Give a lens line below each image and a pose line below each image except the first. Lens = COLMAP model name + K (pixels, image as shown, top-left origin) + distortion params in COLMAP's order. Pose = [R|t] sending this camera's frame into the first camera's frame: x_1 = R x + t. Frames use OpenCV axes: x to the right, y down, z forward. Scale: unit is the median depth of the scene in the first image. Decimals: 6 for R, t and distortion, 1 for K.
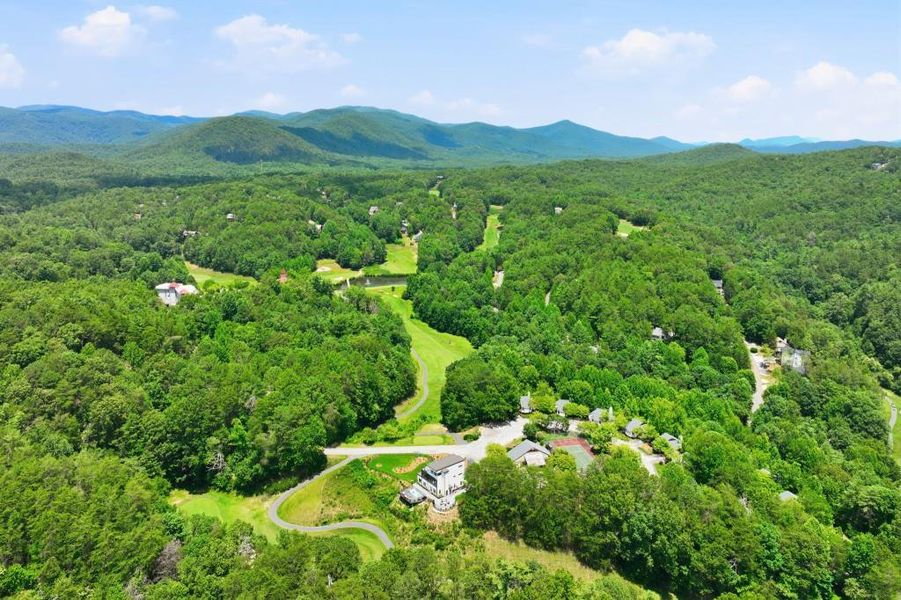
lens RADIAL K [[636.9, 0, 453.0], [0, 636.9, 261.3], [0, 0, 1]] dist [0.006021, 0.000496]
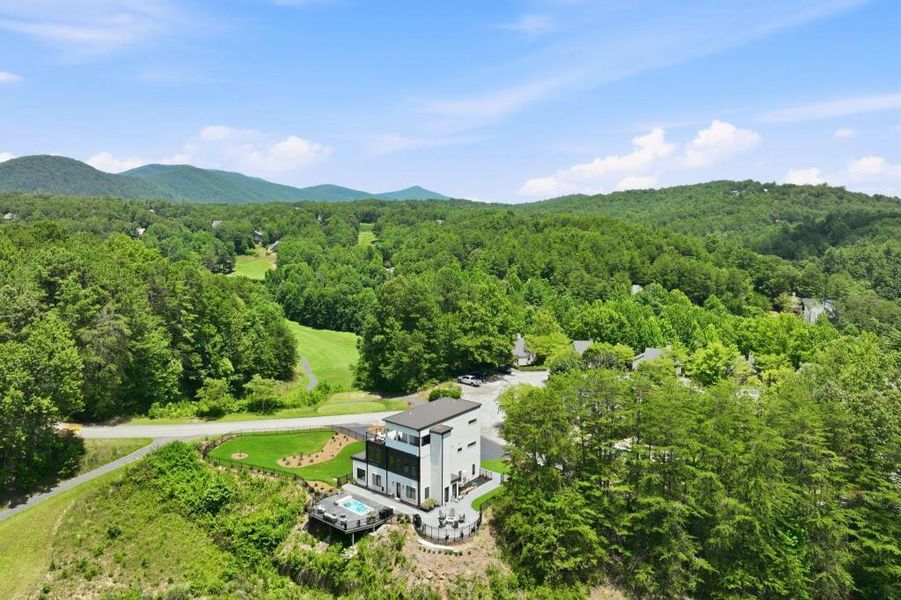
lens RADIAL K [[636.9, 0, 453.0], [0, 636.9, 261.3], [0, 0, 1]] dist [0.006021, 0.000496]
pose [[0.972980, -0.010539, 0.230650, -0.073882], [0.035512, 0.993902, -0.104389, 0.234381], [-0.228144, 0.109759, 0.967421, 0.555374]]
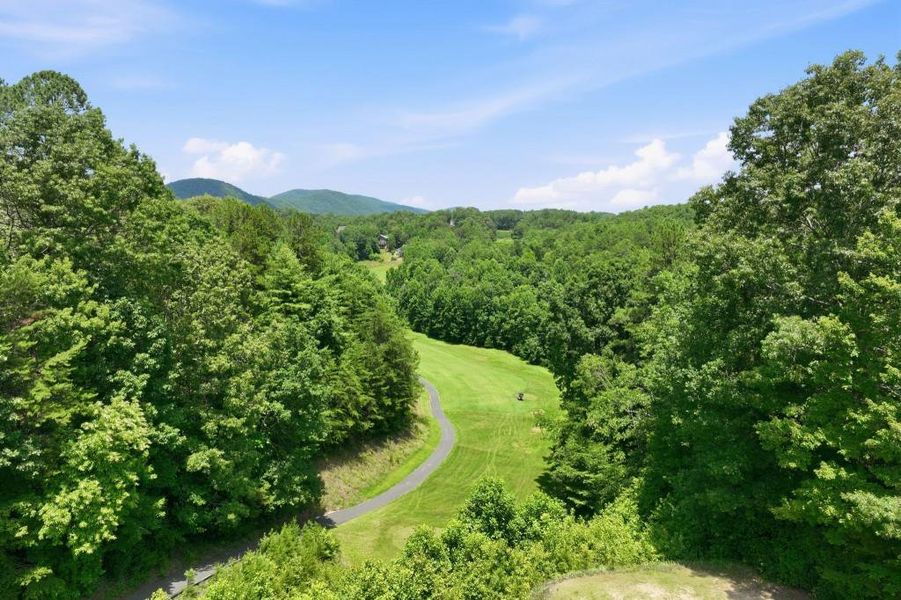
lens RADIAL K [[636.9, 0, 453.0], [0, 636.9, 261.3], [0, 0, 1]] dist [0.006021, 0.000496]
pose [[0.999482, 0.001561, 0.032135, -0.071284], [0.003149, 0.989280, -0.145996, 0.244315], [-0.032018, 0.146022, 0.988763, 0.991921]]
